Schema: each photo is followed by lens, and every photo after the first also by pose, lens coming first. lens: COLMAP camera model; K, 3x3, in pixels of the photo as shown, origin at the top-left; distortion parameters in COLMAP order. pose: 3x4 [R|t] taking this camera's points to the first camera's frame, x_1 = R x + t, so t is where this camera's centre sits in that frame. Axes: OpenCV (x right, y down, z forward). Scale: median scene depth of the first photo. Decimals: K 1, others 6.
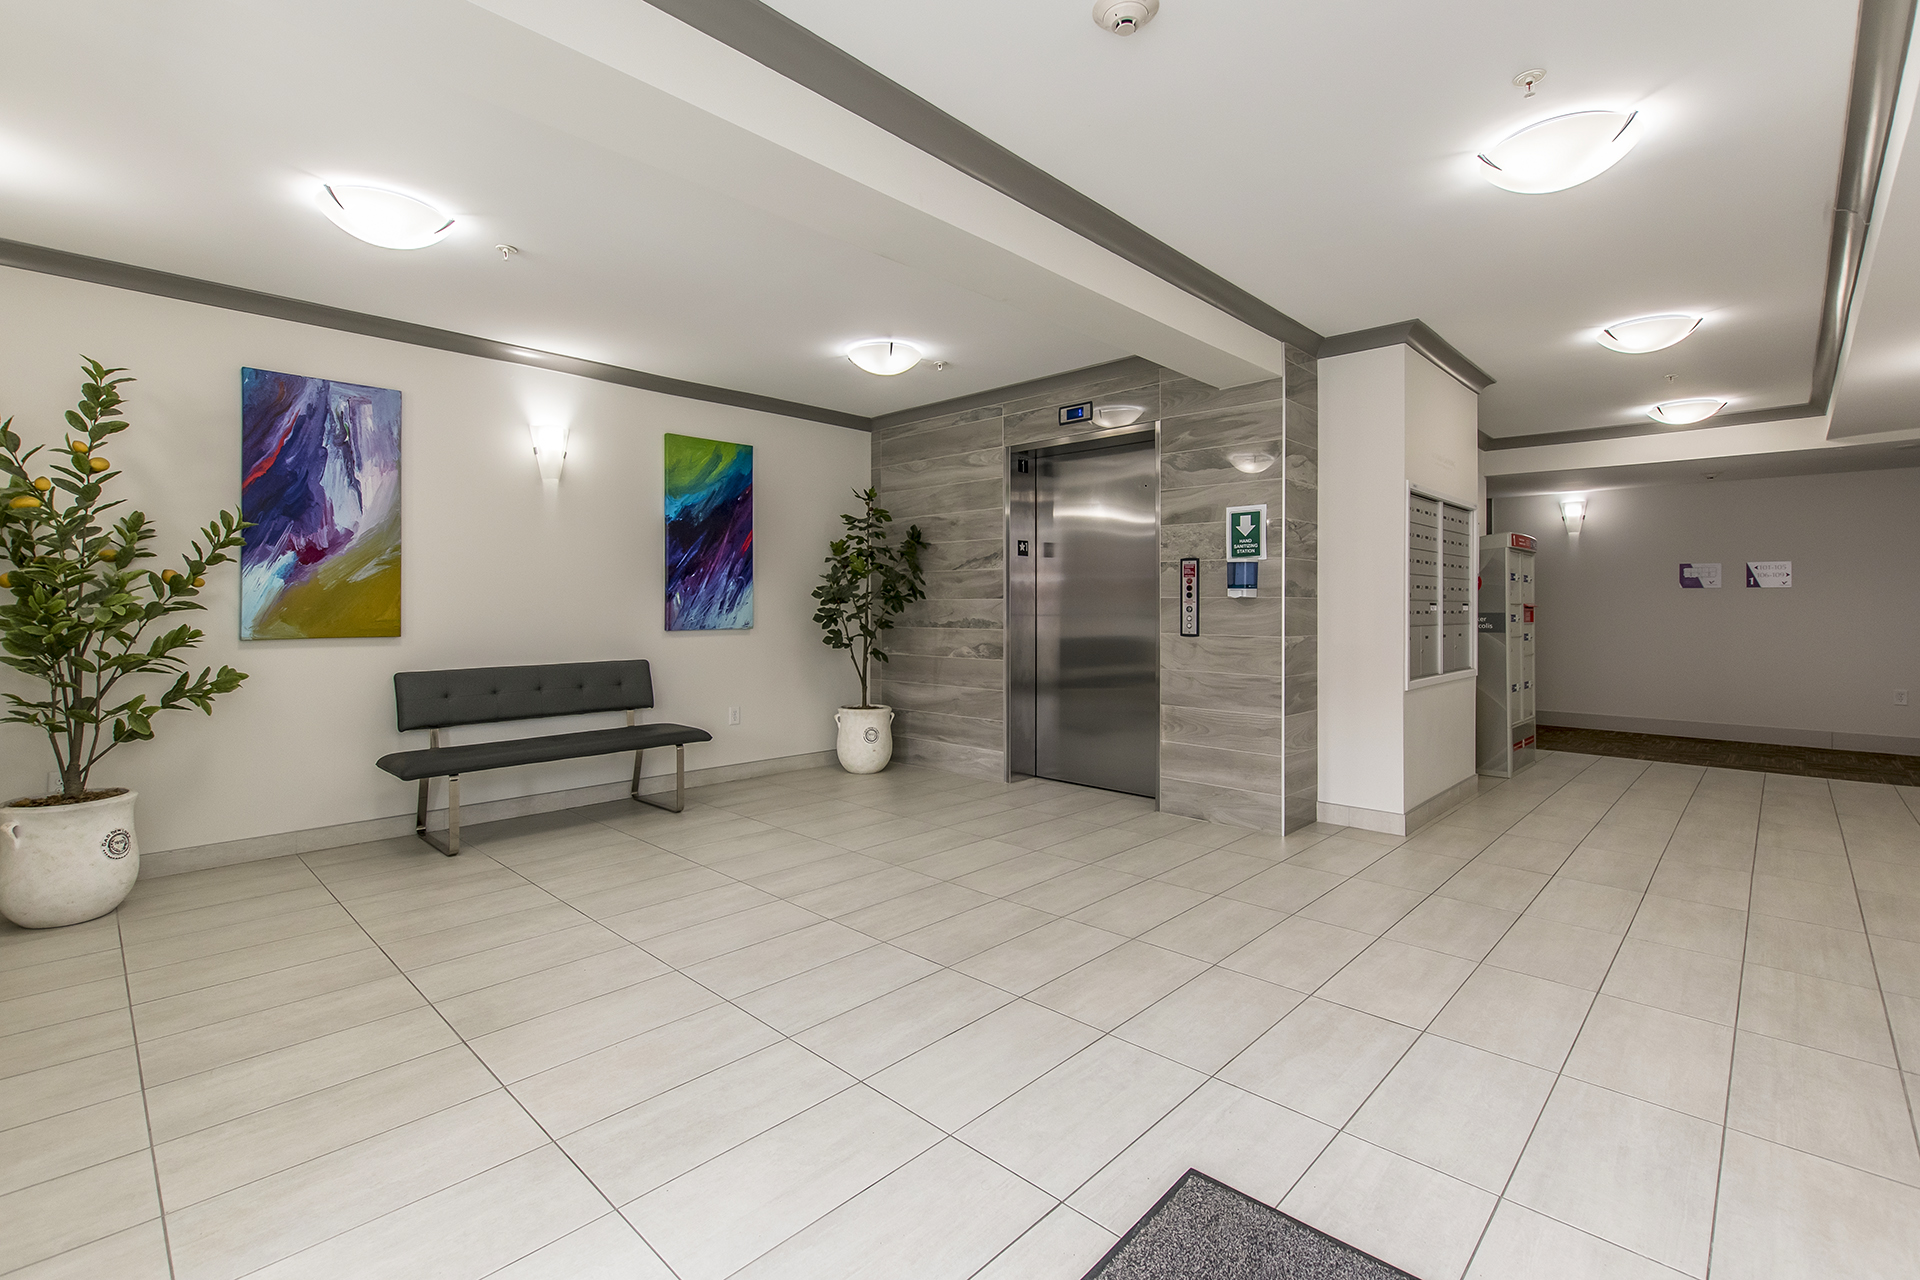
lens RADIAL K [[839.4, 0, 960.0], [0, 839.4, 640.0], [0, 0, 1]] dist [-0.016256, 0.000355]
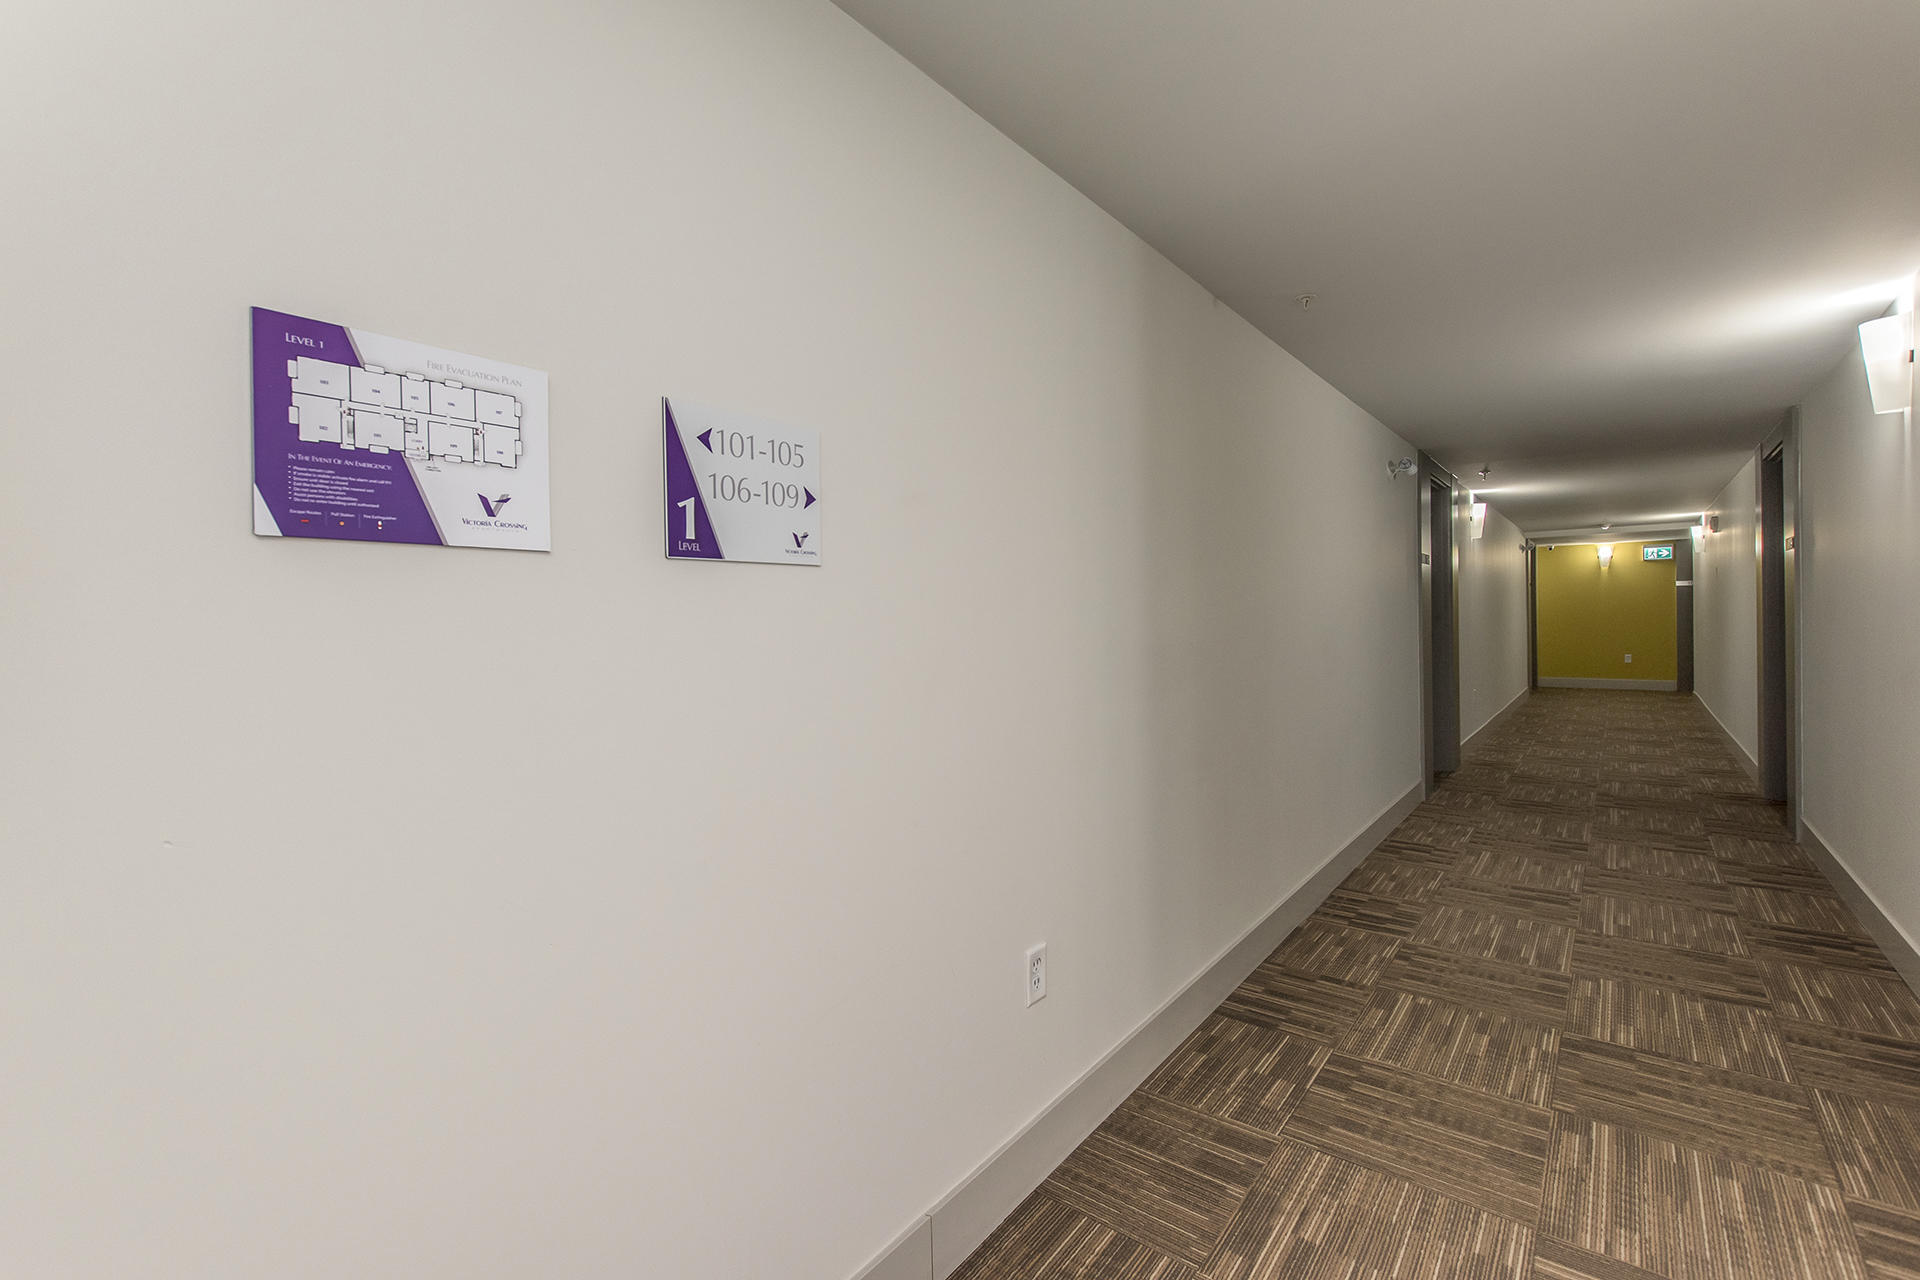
lens RADIAL K [[839.4, 0, 960.0], [0, 839.4, 640.0], [0, 0, 1]] dist [-0.016256, 0.000355]
pose [[-0.099715, -0.006433, 0.994995, 0.754442], [0.052163, 0.998570, 0.011684, -0.044452], [-0.993648, 0.053067, -0.099237, 0.927029]]
